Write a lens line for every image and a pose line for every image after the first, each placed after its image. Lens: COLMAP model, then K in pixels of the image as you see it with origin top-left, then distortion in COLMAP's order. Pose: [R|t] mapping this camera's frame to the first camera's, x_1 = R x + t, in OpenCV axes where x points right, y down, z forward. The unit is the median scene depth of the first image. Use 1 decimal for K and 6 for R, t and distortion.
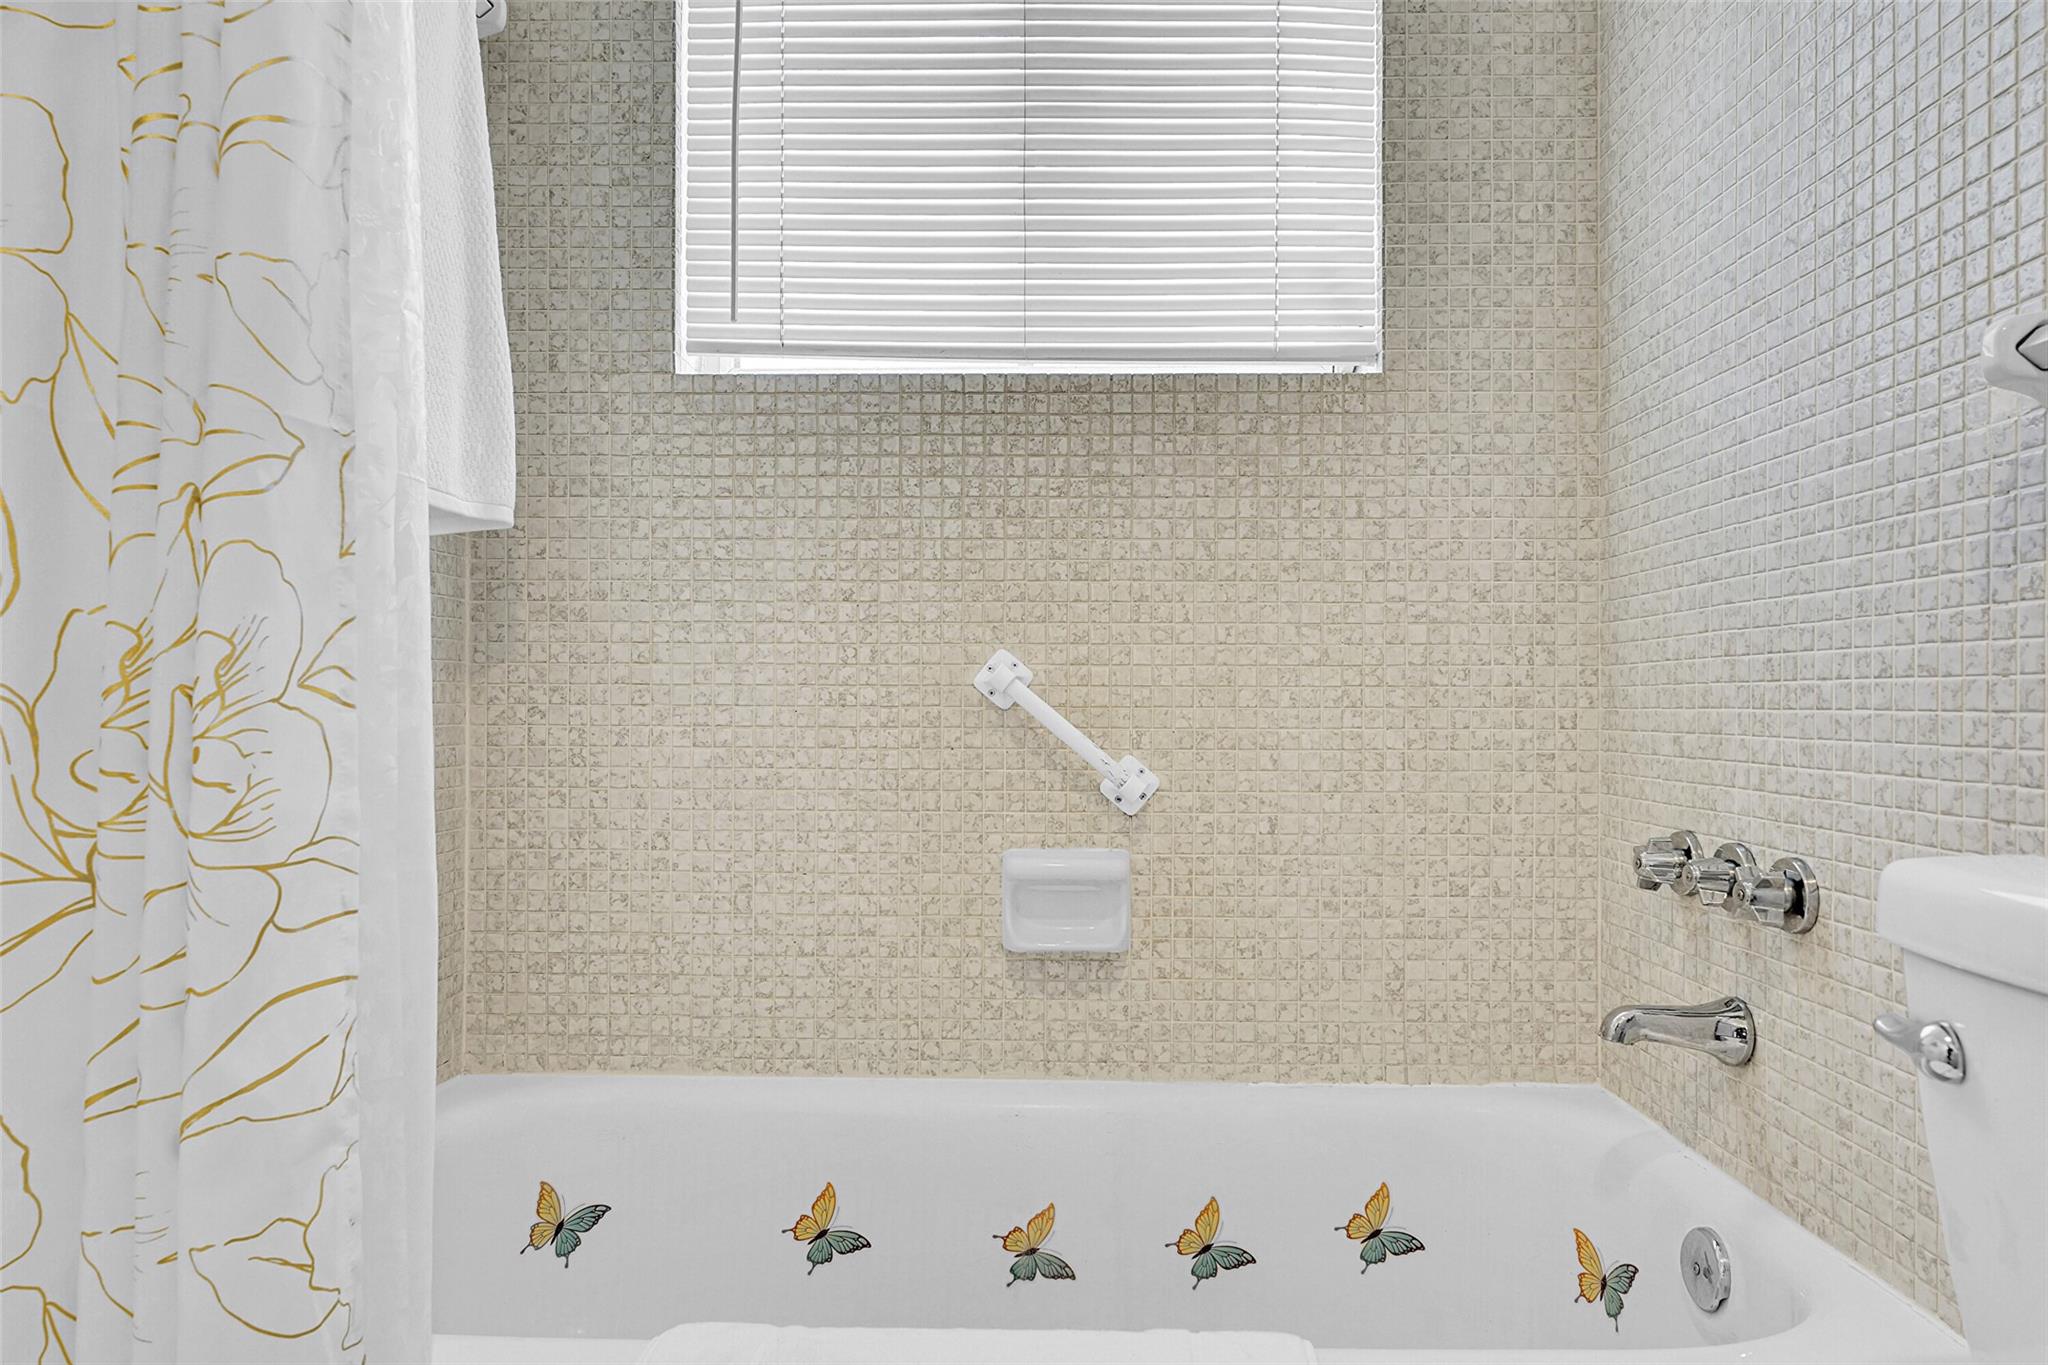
lens RADIAL K [[1276.0, 0, 1030.2], [0, 1276.0, 693.9], [0, 0, 1]] dist [-0.000805, 0.003285]
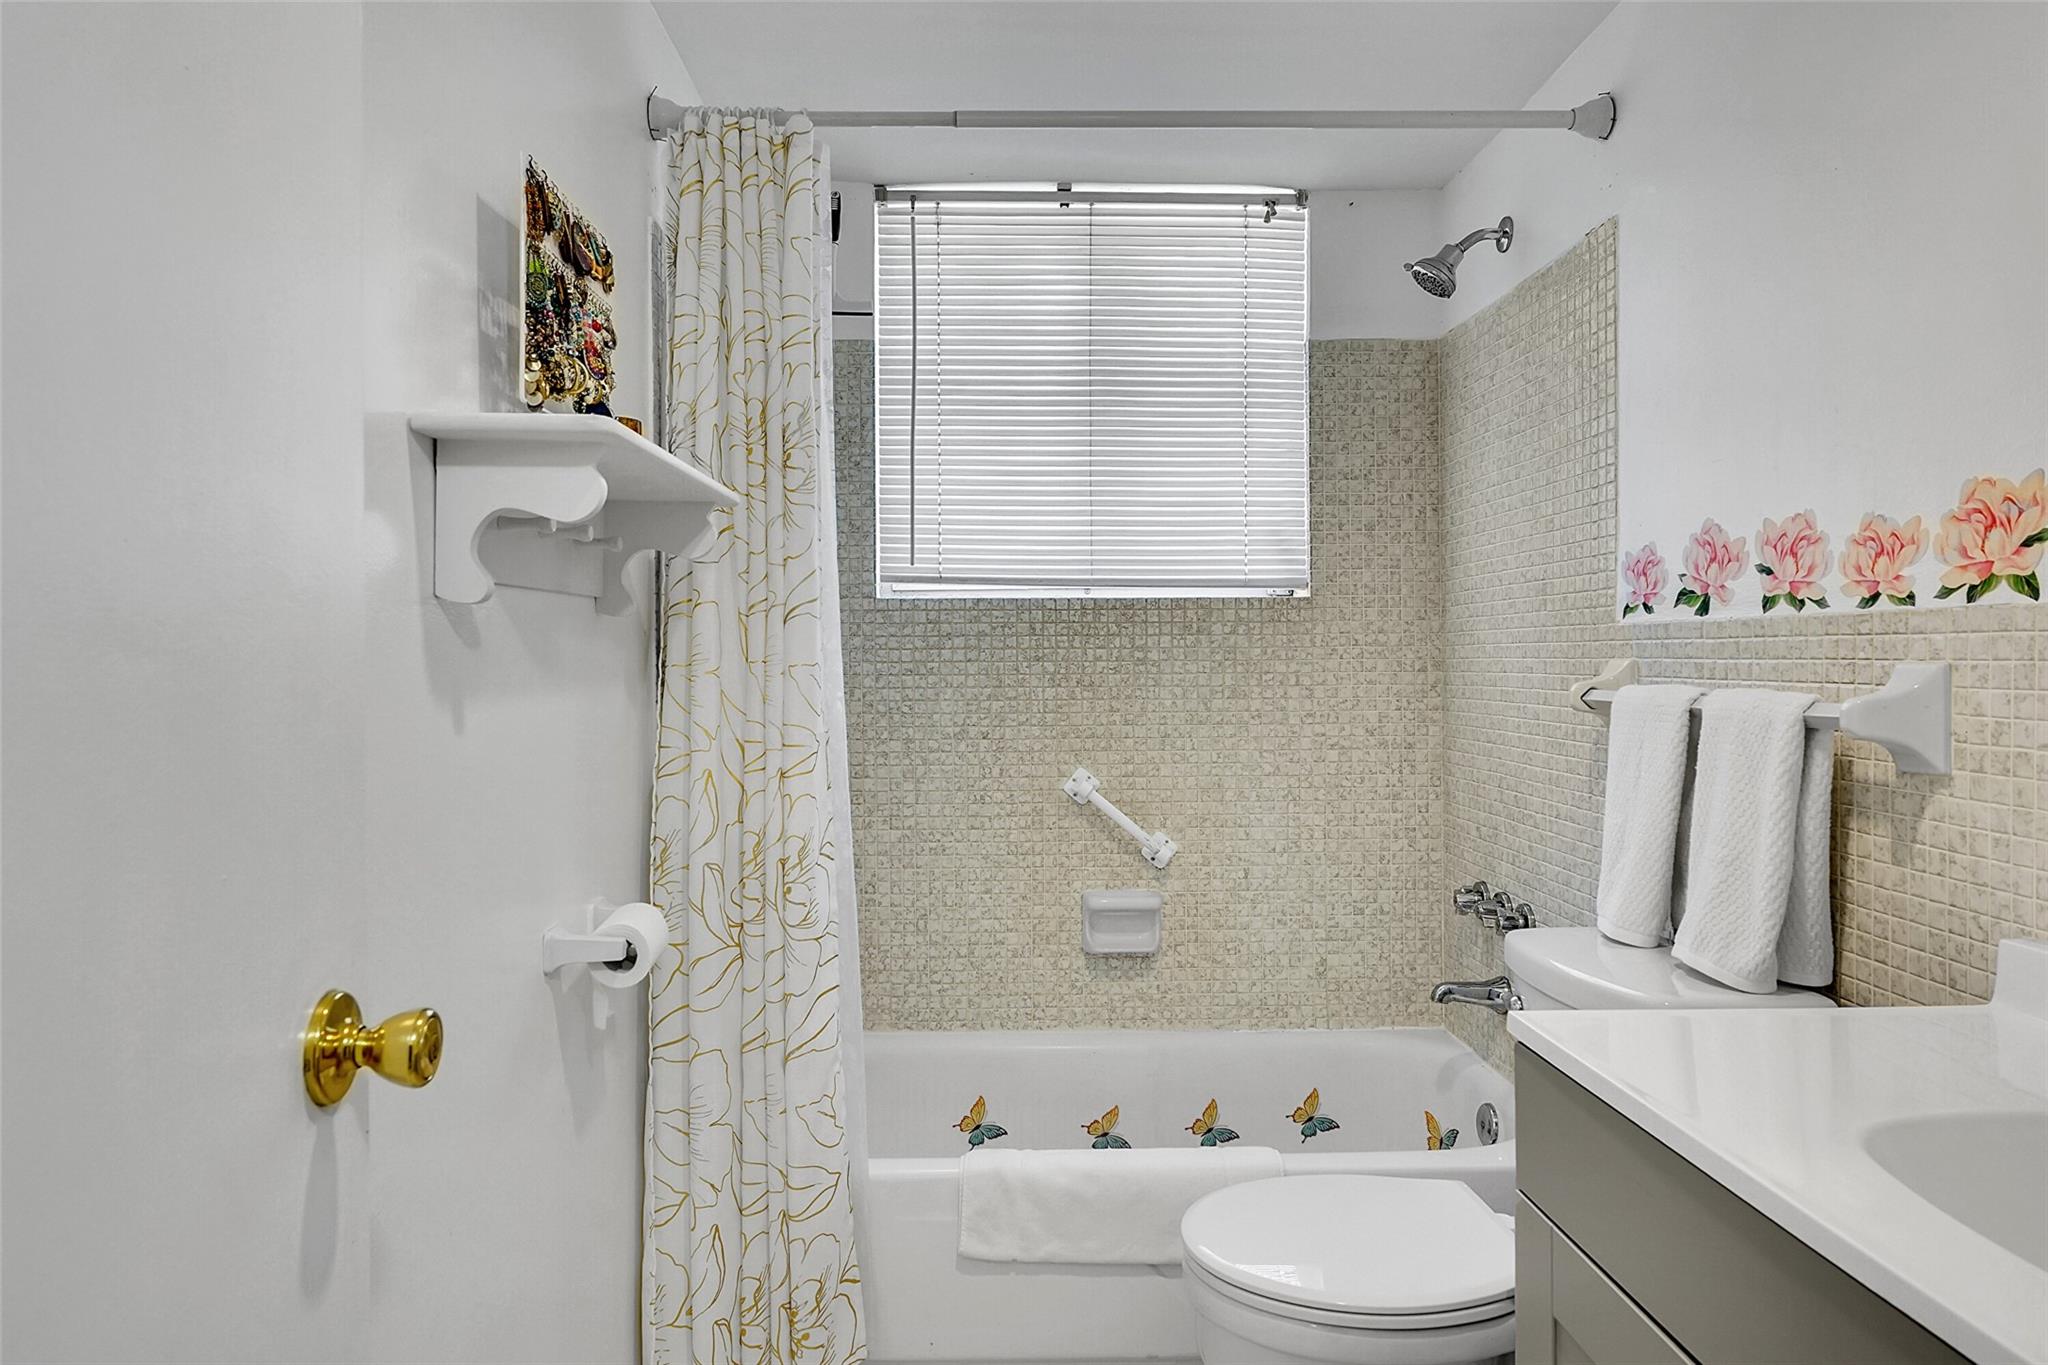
lens RADIAL K [[1276.0, 0, 1024.2], [0, 1276.0, 658.9], [0, 0, 1]] dist [-0.000805, 0.003285]
pose [[0.999117, -0.008413, 0.041170, -0.161013], [0.008304, 0.999962, 0.002811, -0.179751], [-0.041192, -0.002467, 0.999148, -0.627924]]
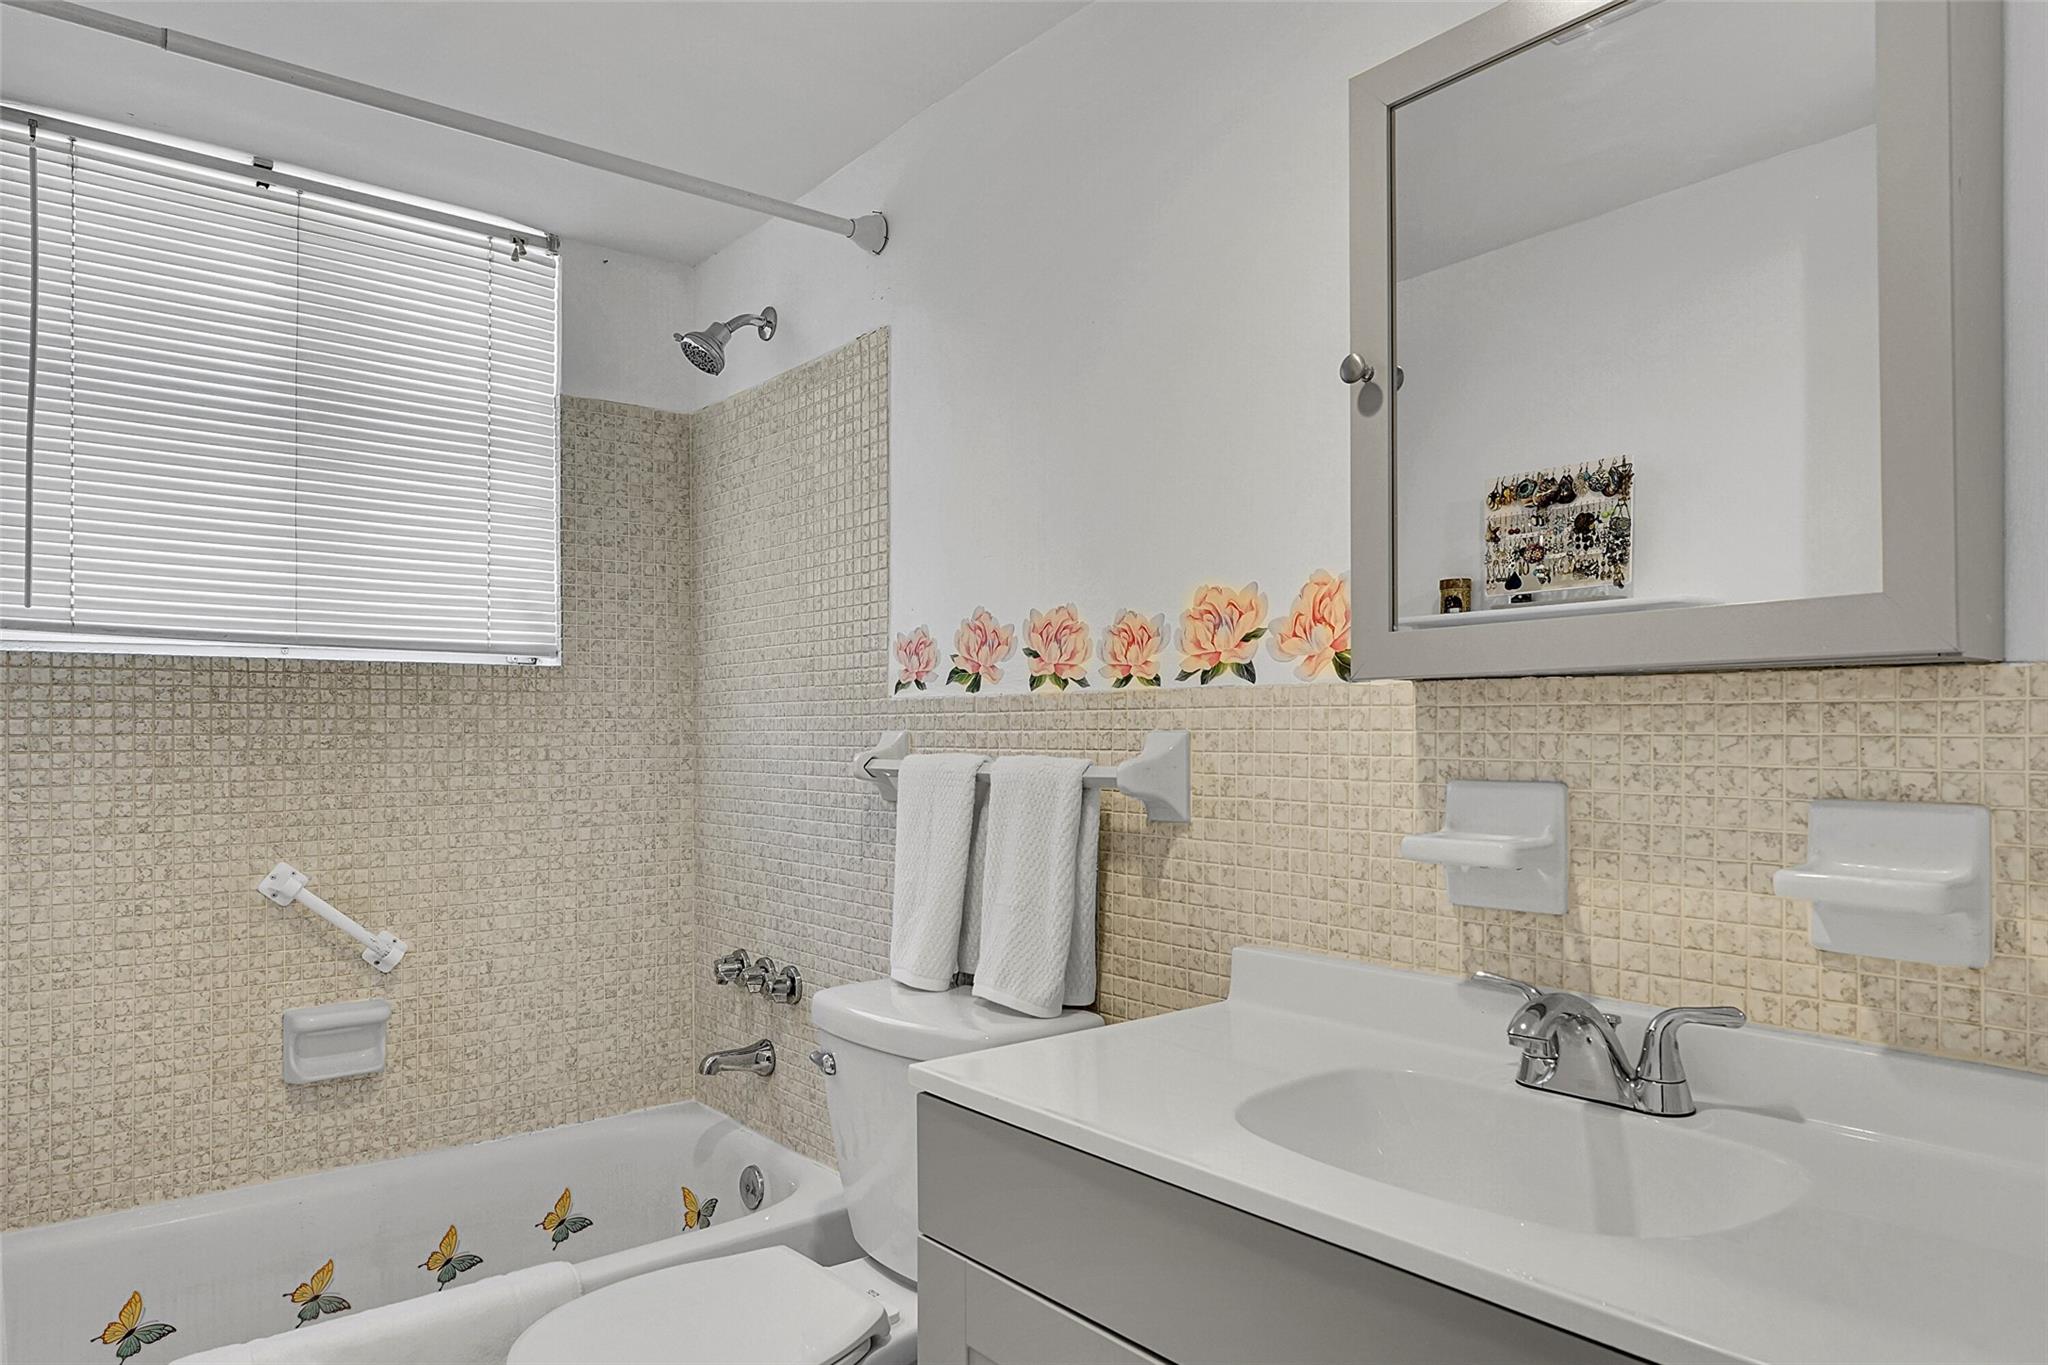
lens RADIAL K [[1276.0, 0, 1013.0], [0, 1276.0, 718.0], [0, 0, 1]] dist [-0.000805, 0.003285]
pose [[0.771582, -0.000622, 0.636129, -0.286787], [0.005852, 0.999964, -0.006120, -0.176160], [-0.636103, 0.008445, 0.771558, -0.544224]]
